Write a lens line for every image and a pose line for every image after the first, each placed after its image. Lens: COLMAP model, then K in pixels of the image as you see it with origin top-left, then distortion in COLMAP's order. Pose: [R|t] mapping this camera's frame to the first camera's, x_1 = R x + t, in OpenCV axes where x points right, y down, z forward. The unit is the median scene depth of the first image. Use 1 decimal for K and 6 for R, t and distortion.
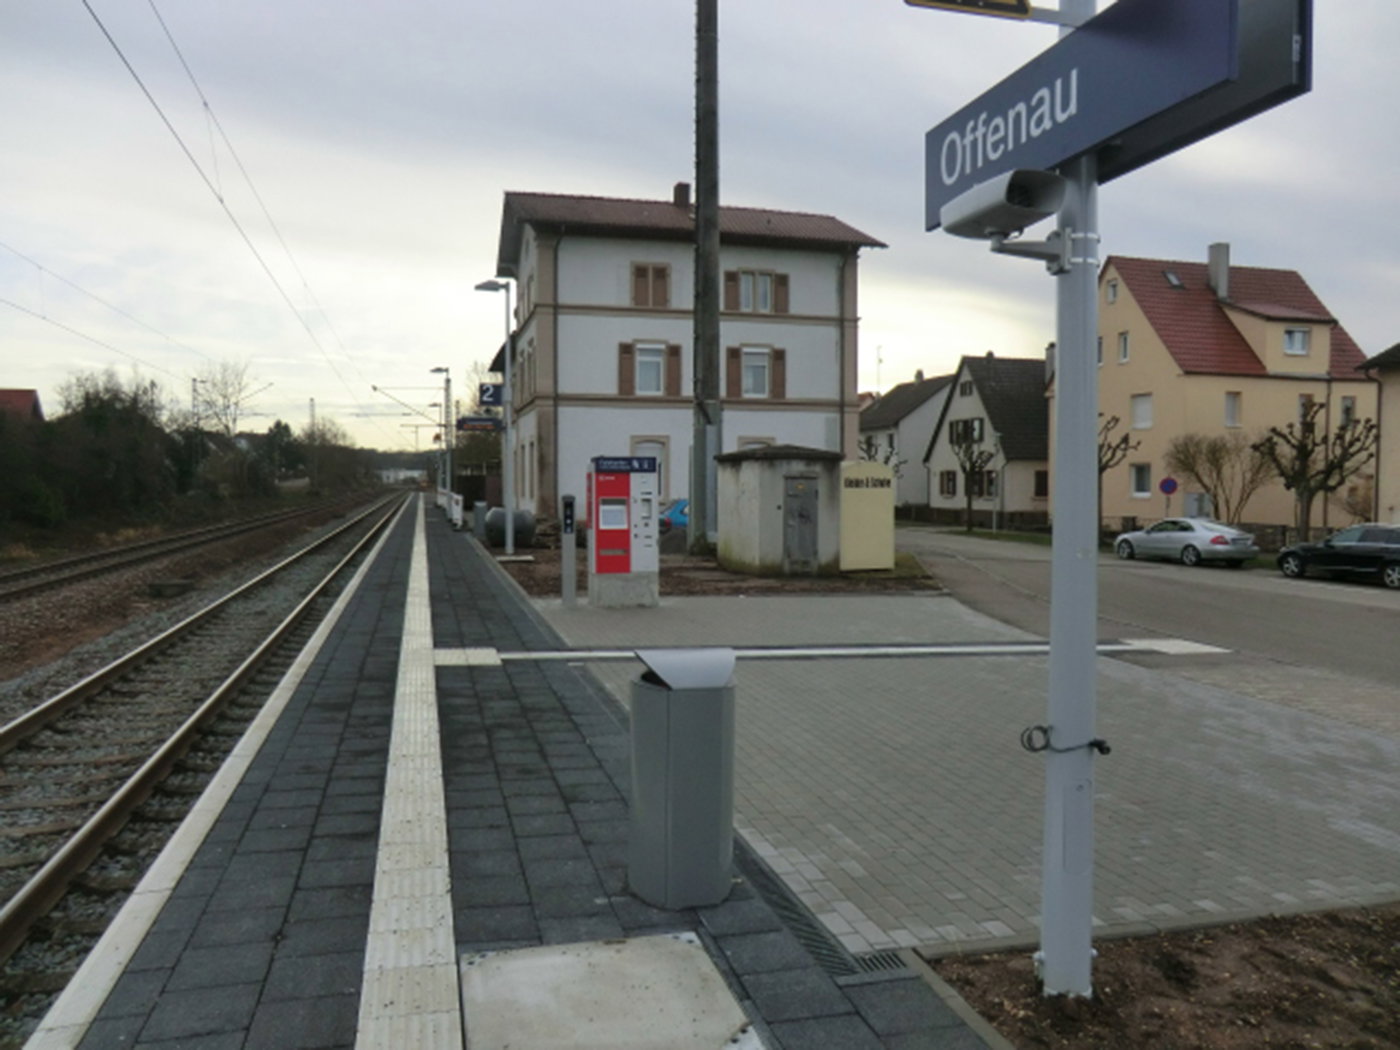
lens RADIAL K [[1006.1, 0, 700.0], [0, 1006.1, 525.0], [0, 0, 1]] dist [-0.114748, 0.125025]
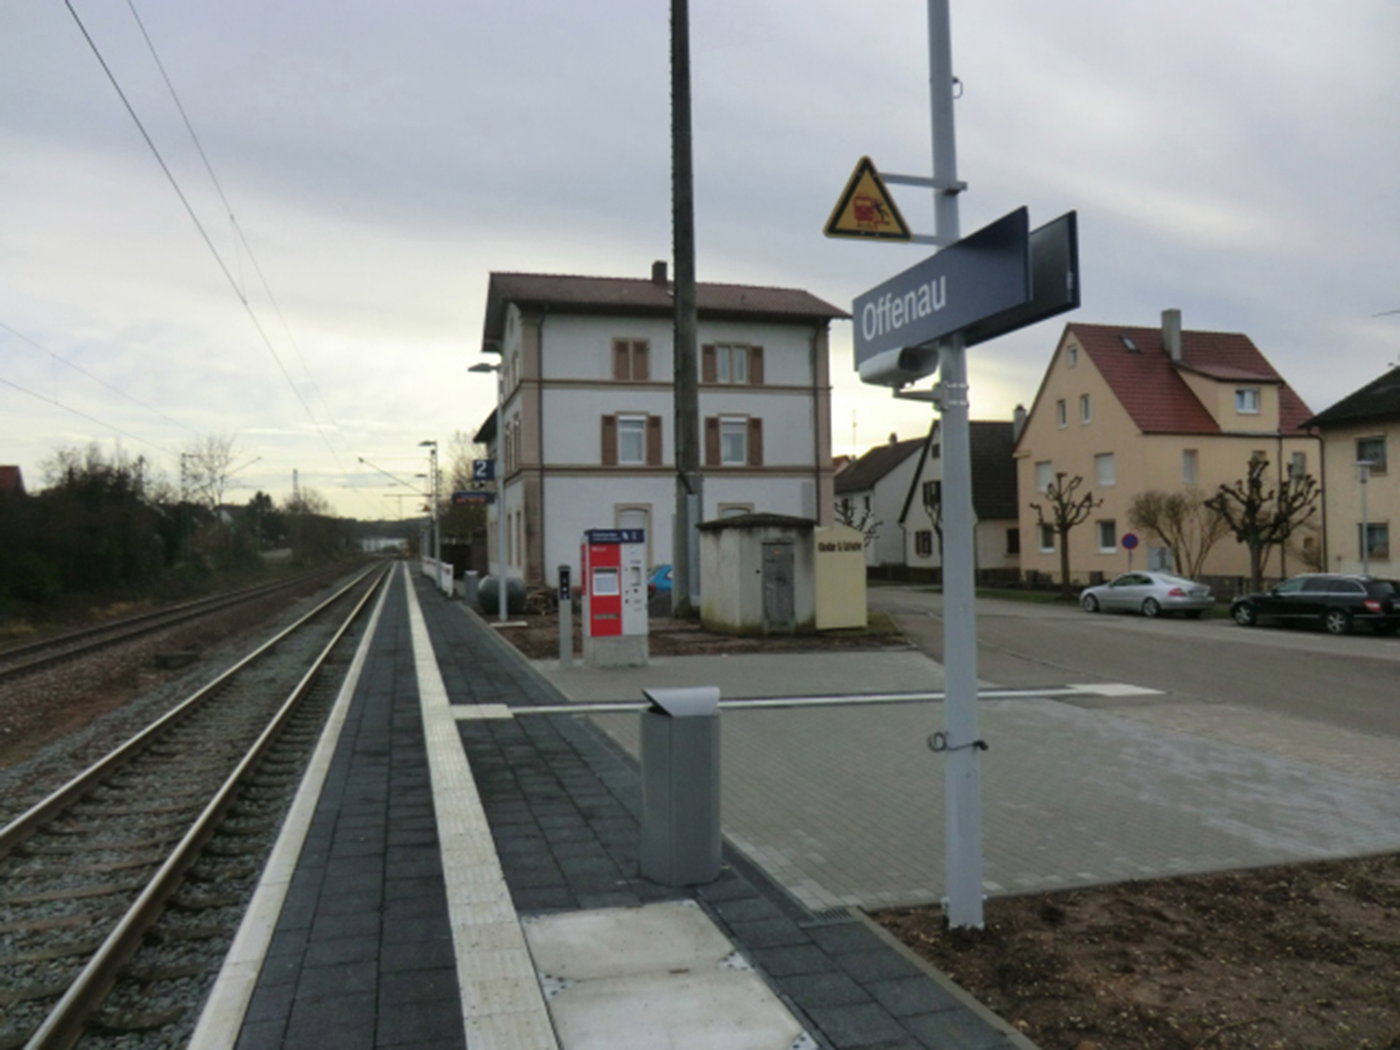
lens RADIAL K [[1006.1, 0, 700.0], [0, 1006.1, 525.0], [0, 0, 1]] dist [-0.114748, 0.125025]
pose [[0.999622, -0.019337, 0.019533, -0.002624], [0.020525, 0.997830, -0.062569, -0.001288], [-0.018281, 0.062947, 0.997849, -0.069227]]
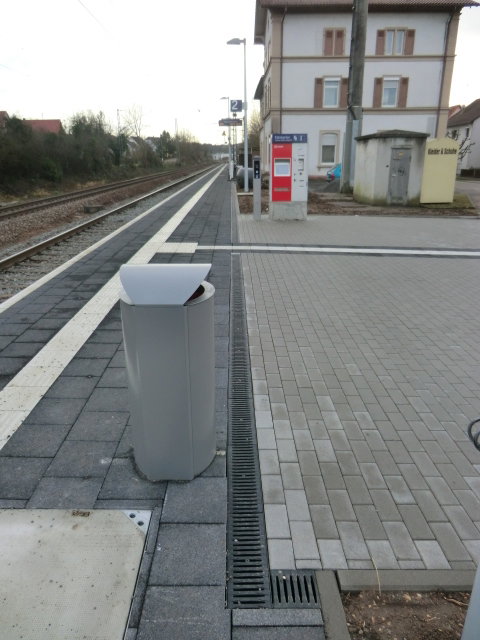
lens RADIAL K [[459.9, 0, 240.0], [0, 459.9, 320.0], [0, 0, 1]] dist [-0.114748, 0.125025]
pose [[0.967187, 0.071771, -0.243717, 0.040601], [0.003153, 0.955806, 0.293982, 0.007435], [0.254046, -0.285104, 0.924217, 0.116019]]
